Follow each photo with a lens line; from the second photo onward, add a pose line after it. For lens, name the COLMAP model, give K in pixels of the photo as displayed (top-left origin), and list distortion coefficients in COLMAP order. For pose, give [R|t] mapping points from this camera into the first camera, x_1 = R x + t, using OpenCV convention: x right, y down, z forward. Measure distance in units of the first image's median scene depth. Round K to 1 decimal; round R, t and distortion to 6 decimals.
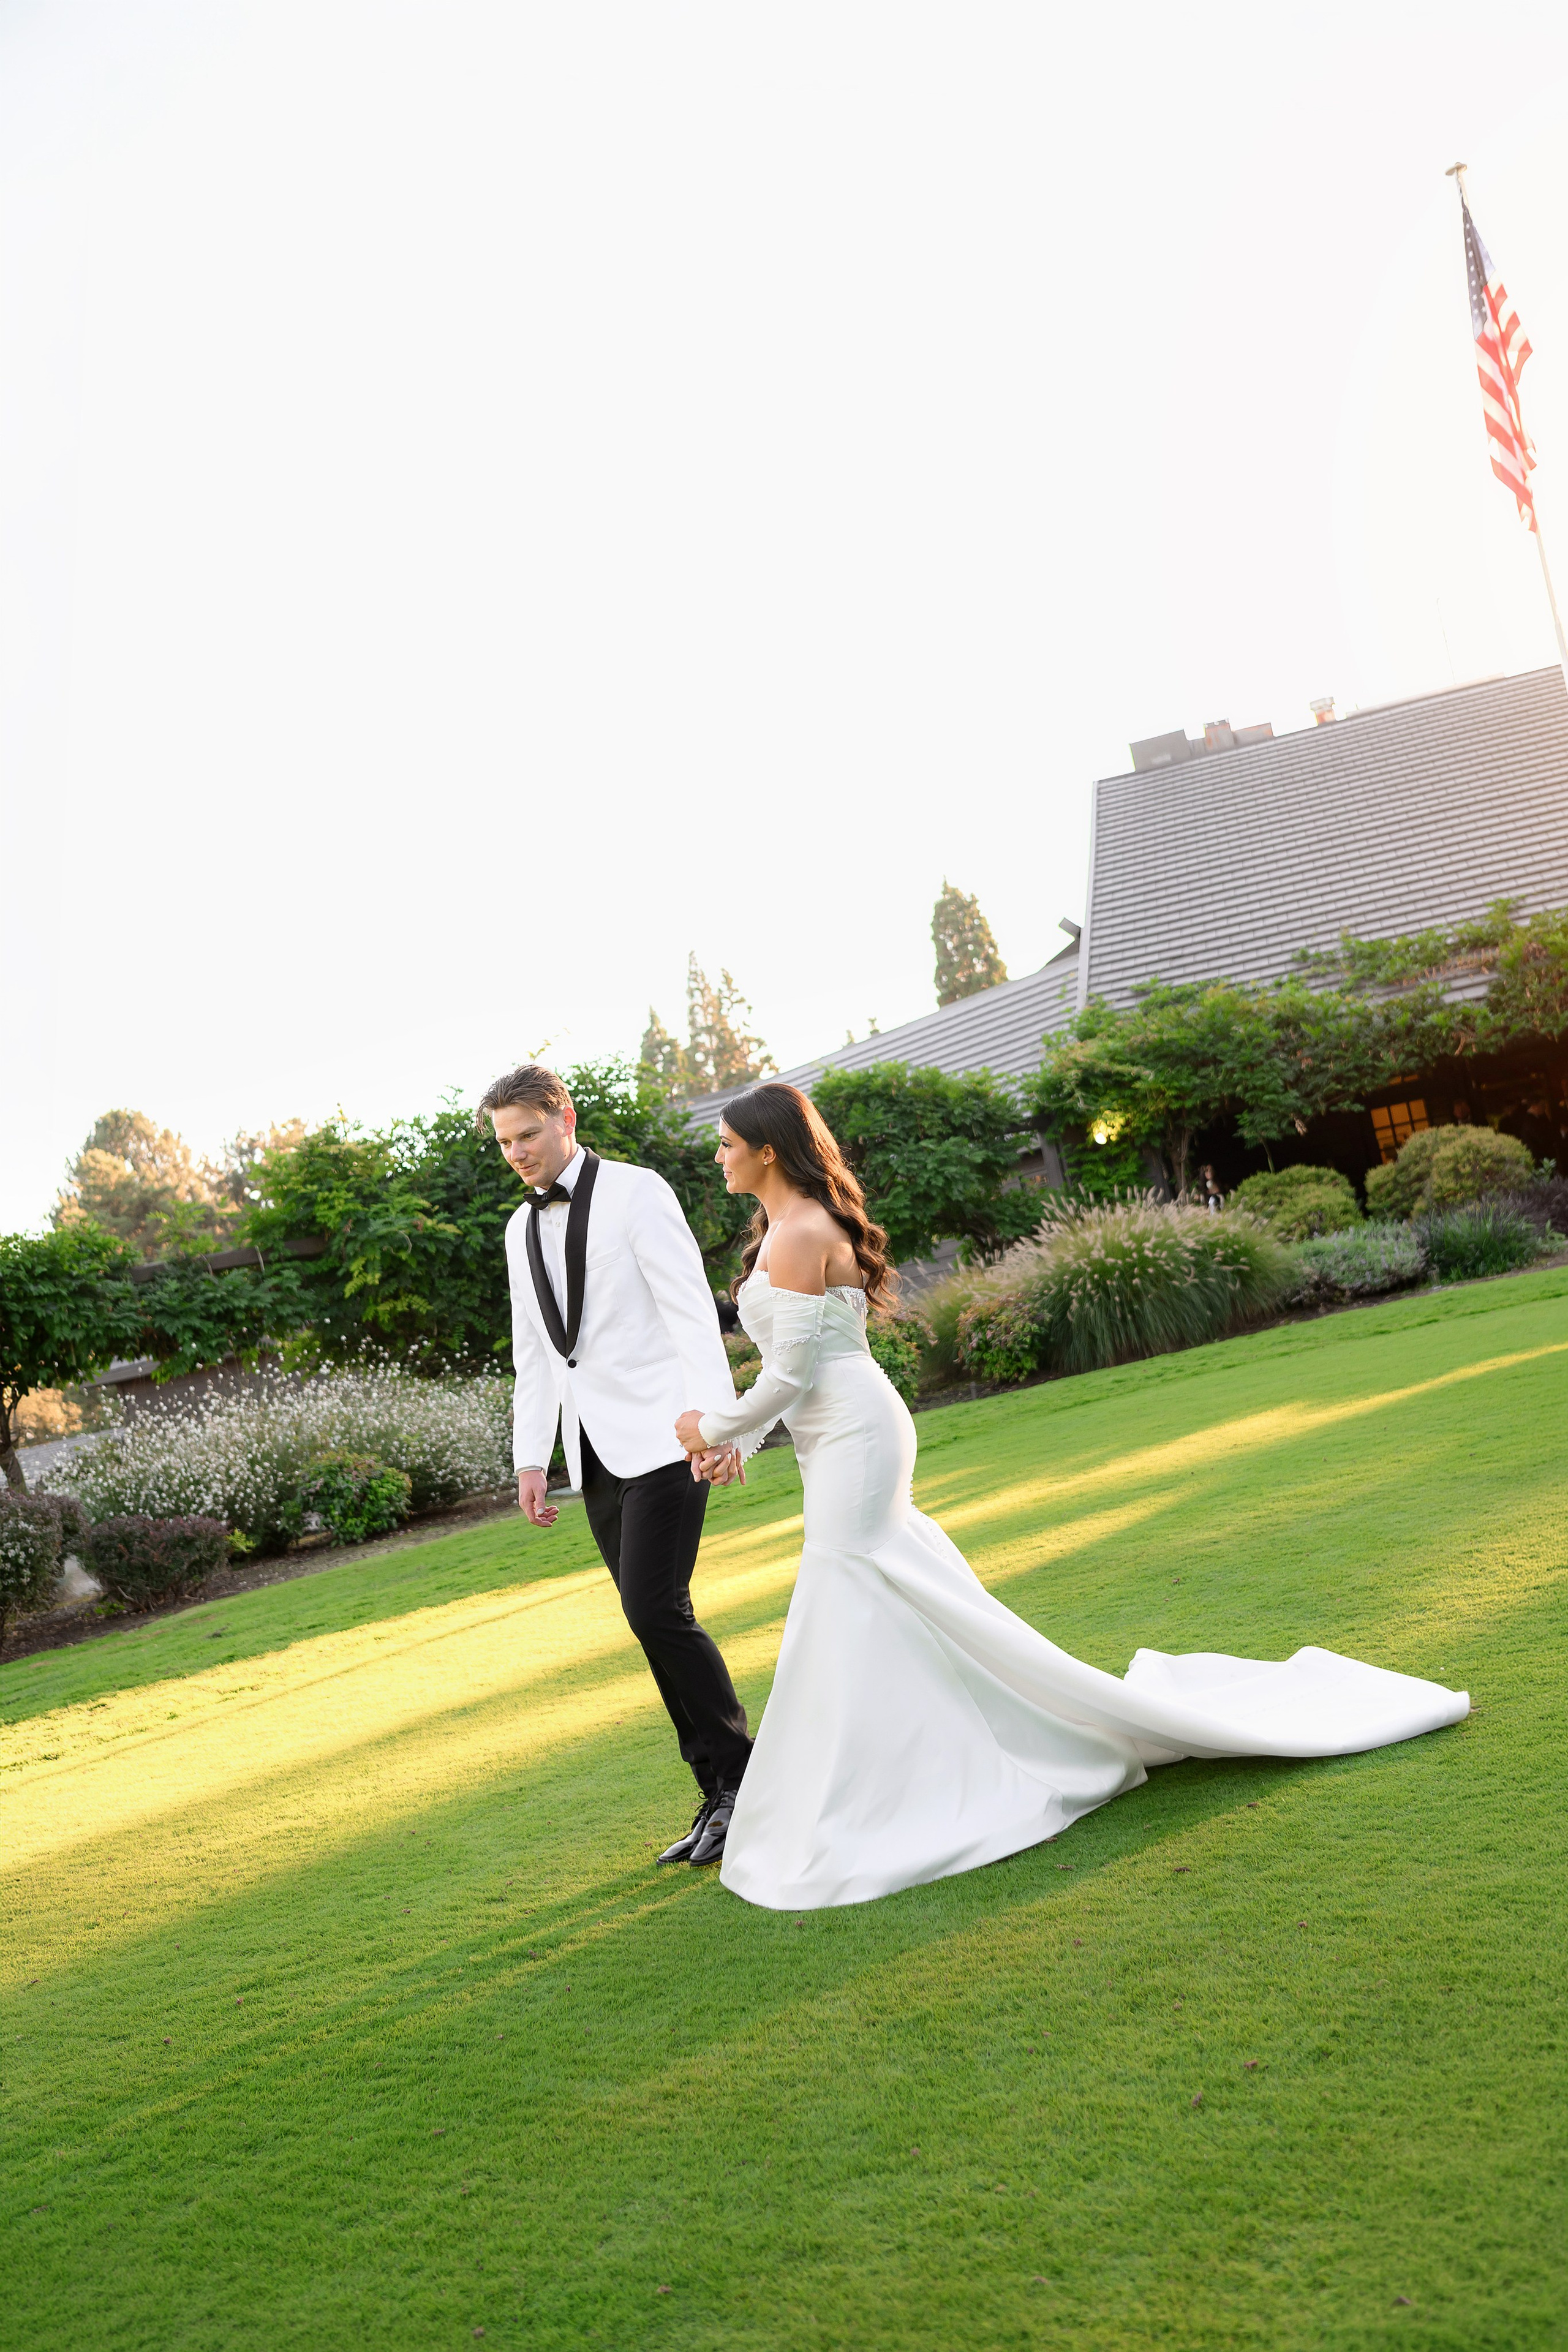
lens RADIAL K [[2443.0, 0, 811.5], [0, 2443.0, 1218.8], [0, 0, 1]] dist [-0.009954, -0.002581]
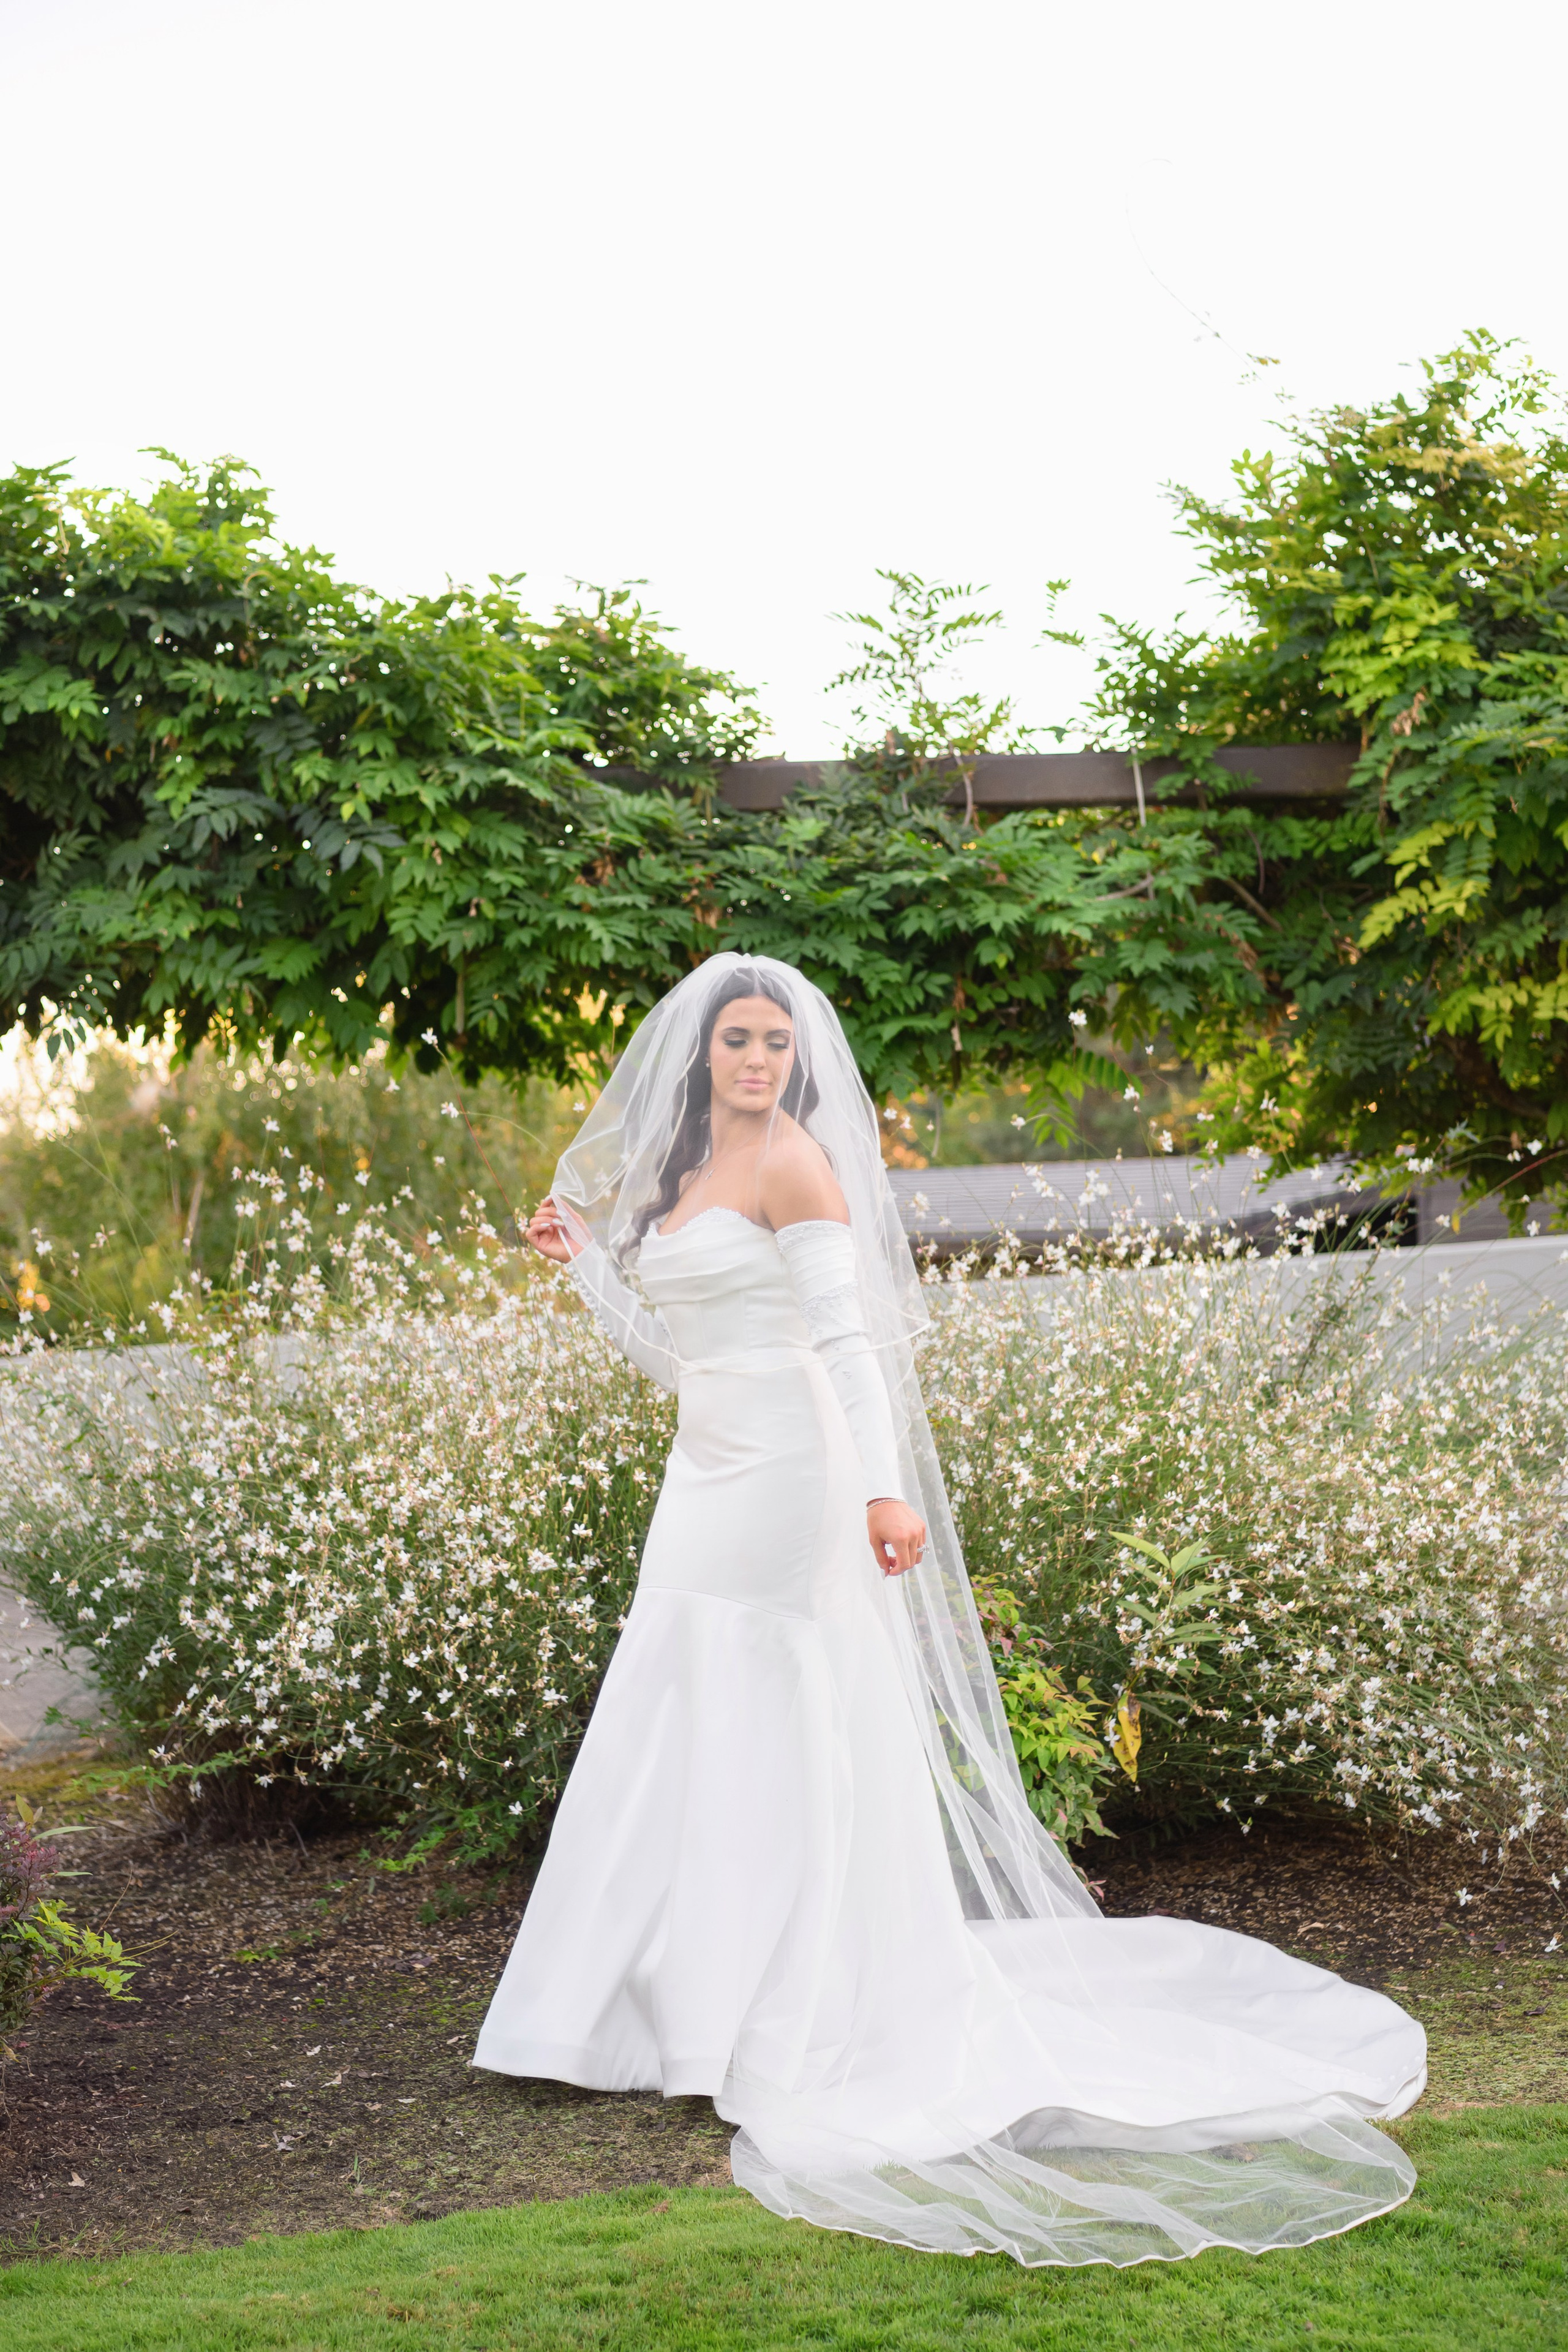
lens RADIAL K [[3680.7, 0, 784.0], [0, 3680.7, 1176.0], [0, 0, 1]] dist [0.218462, -0.001557]
pose [[0.853383, 0.177316, -0.490200, -0.018030], [-0.128014, 0.982860, 0.132663, 0.006992], [0.505321, -0.050460, 0.861455, 0.489633]]
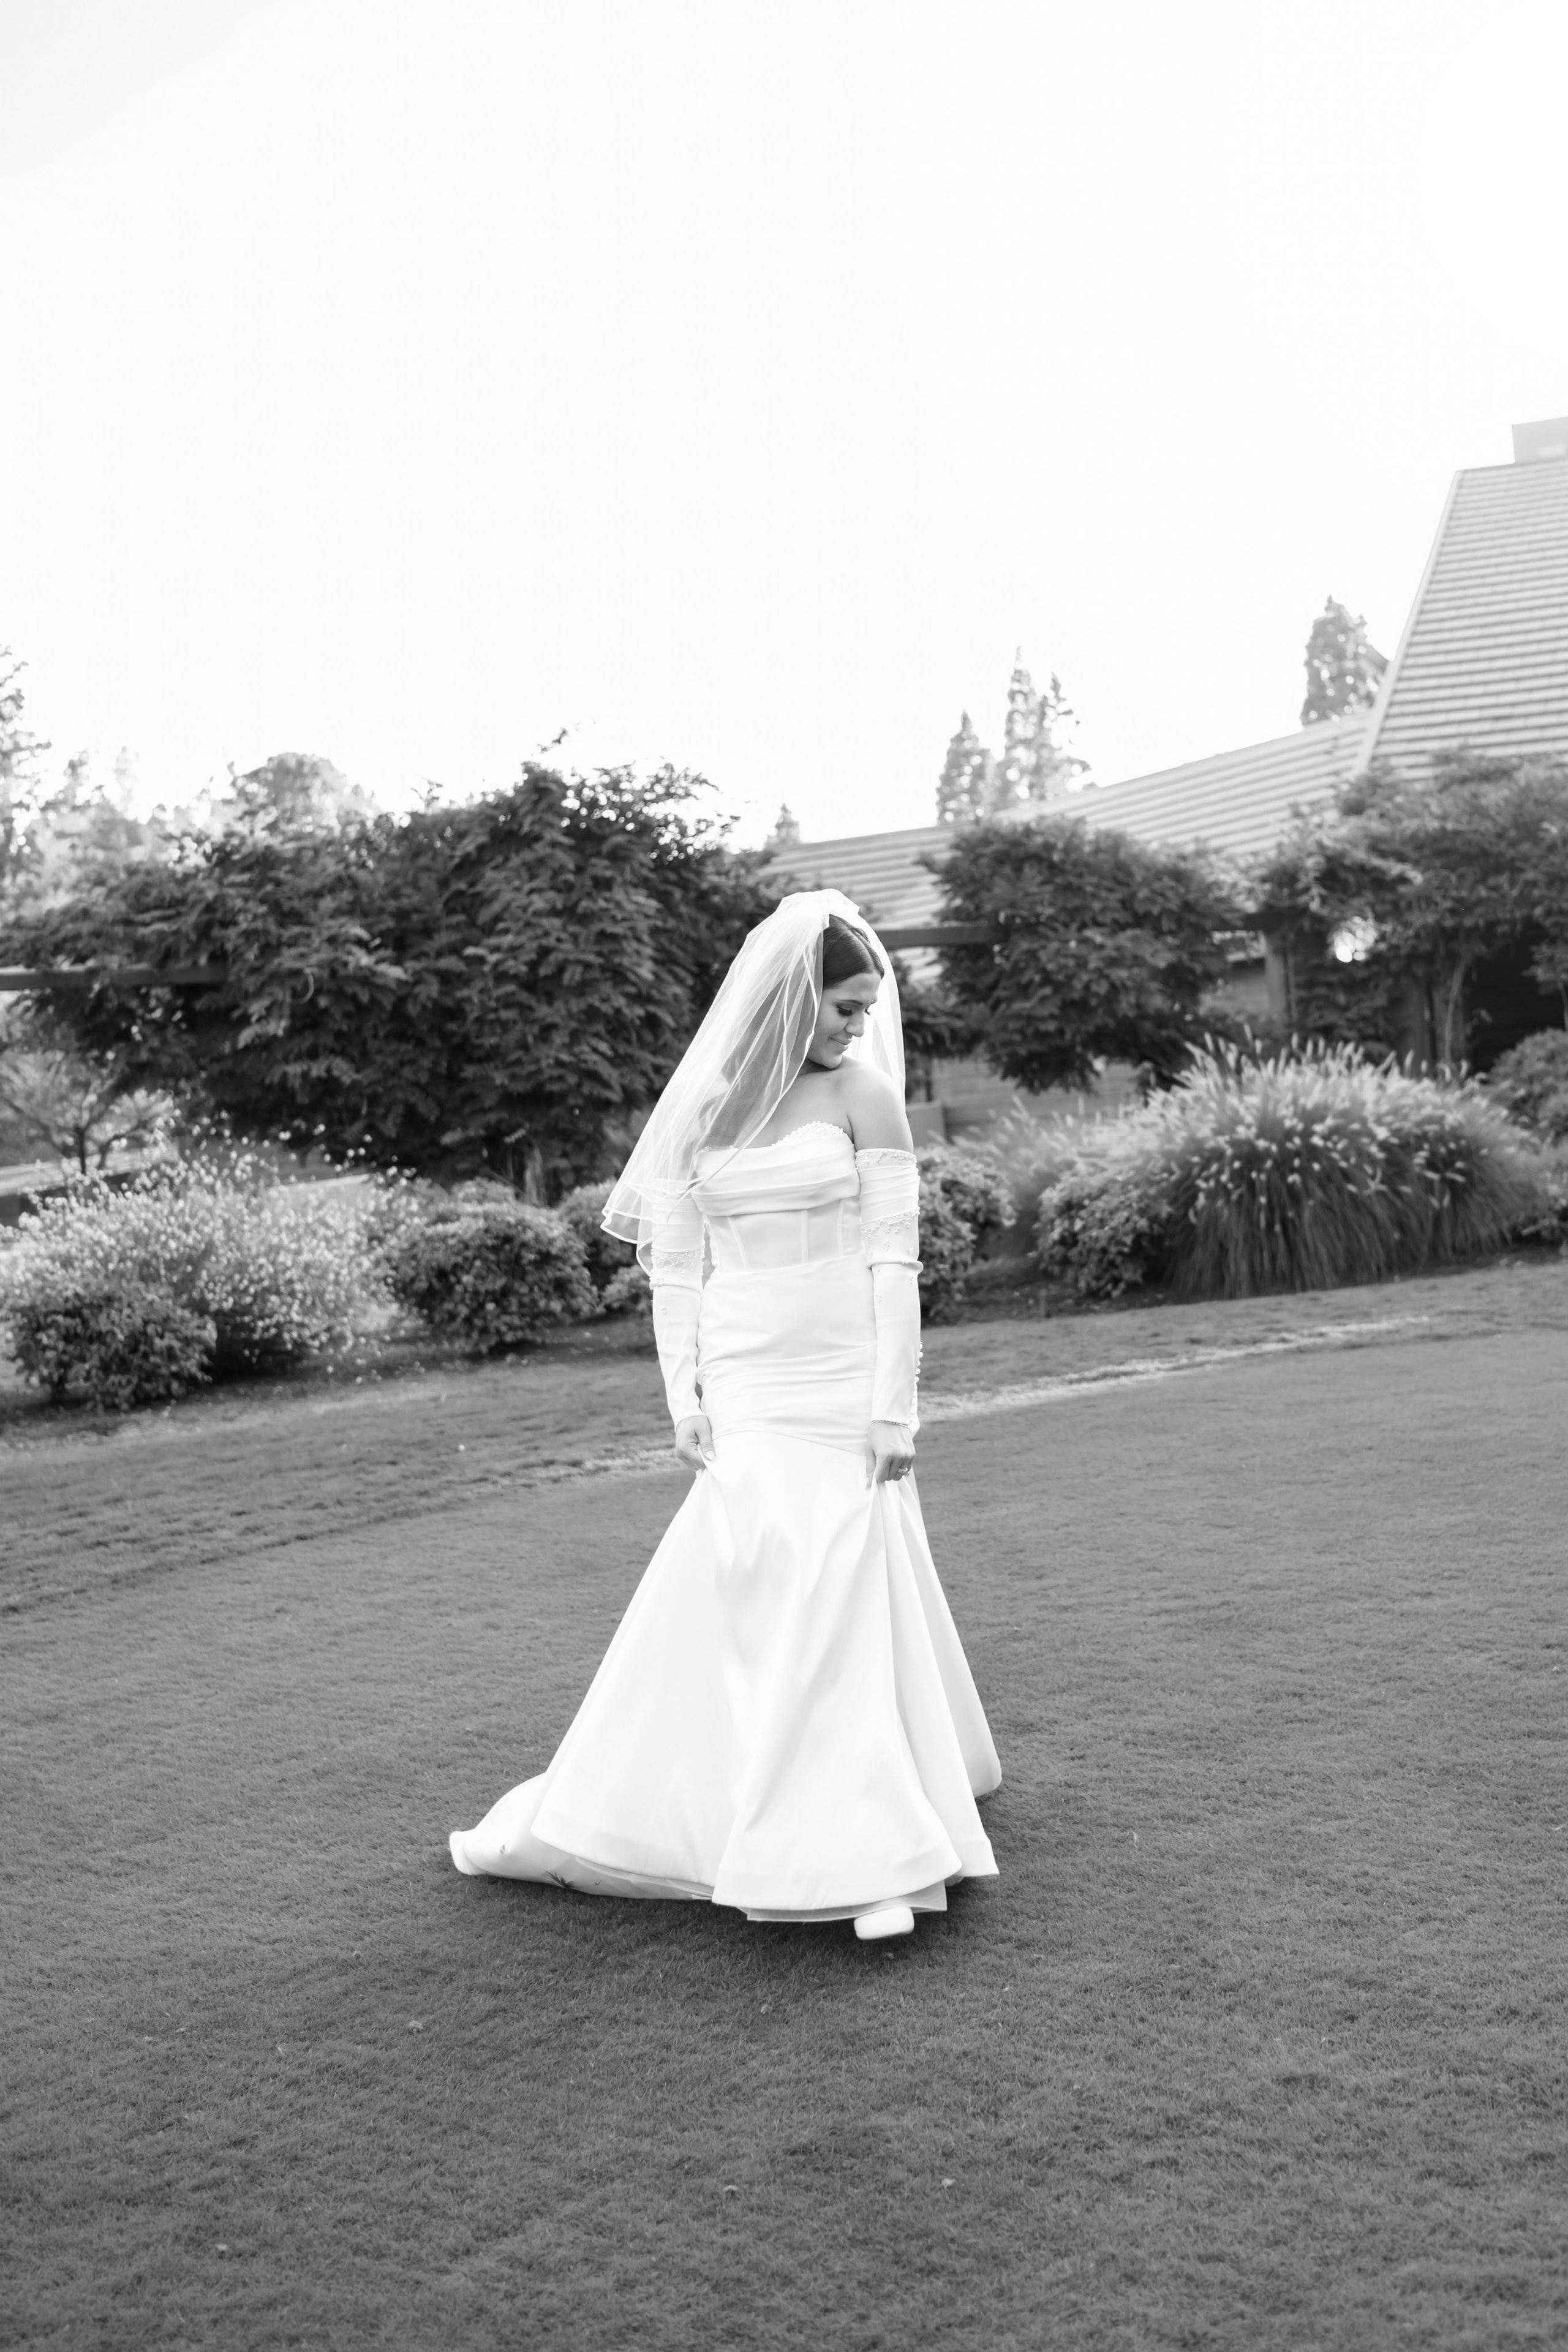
lens RADIAL K [[2822.5, 0, 938.5], [0, 2822.5, 1267.9], [0, 0, 1]] dist [0.005032, -0.011285]
pose [[0.989317, 0.132049, -0.061758, 0.066340], [-0.124733, 0.986051, 0.110207, -0.019315], [0.075449, -0.101326, 0.991988, 0.150981]]
